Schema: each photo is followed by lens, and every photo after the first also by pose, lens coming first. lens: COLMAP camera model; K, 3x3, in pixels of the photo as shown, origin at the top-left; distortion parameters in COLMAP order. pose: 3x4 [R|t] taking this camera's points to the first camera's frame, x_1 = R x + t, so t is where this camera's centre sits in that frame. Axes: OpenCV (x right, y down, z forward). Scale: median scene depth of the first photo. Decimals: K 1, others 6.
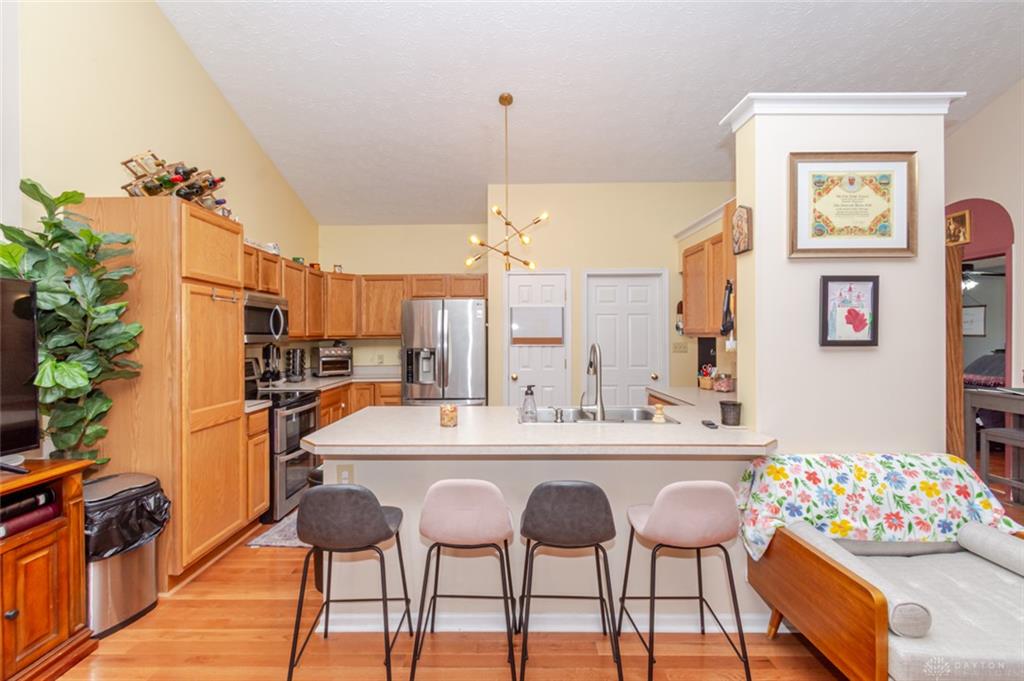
lens RADIAL K [[460.8, 0, 510.0], [0, 460.8, 340.2], [0, 0, 1]] dist [0.000364, -0.001512]
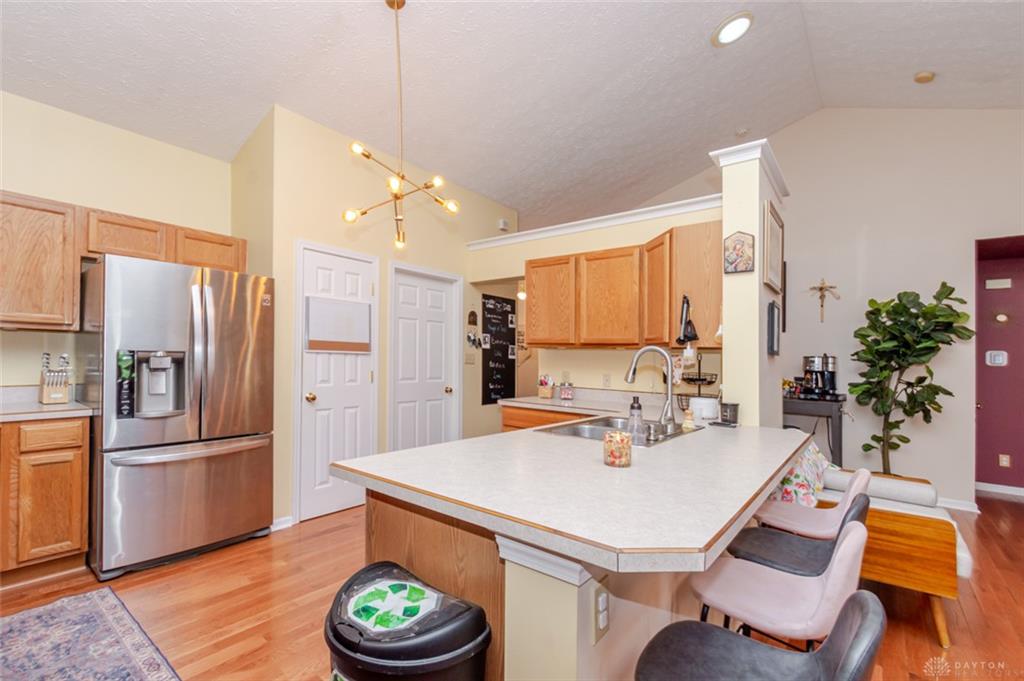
lens RADIAL K [[460.8, 0, 506.2], [0, 460.8, 349.6], [0, 0, 1]] dist [0.000364, -0.001512]
pose [[0.618040, 0.033472, 0.785434, -0.349667], [-0.019420, 0.999438, -0.027312, 0.021434], [-0.785907, 0.001627, 0.618343, 0.341071]]
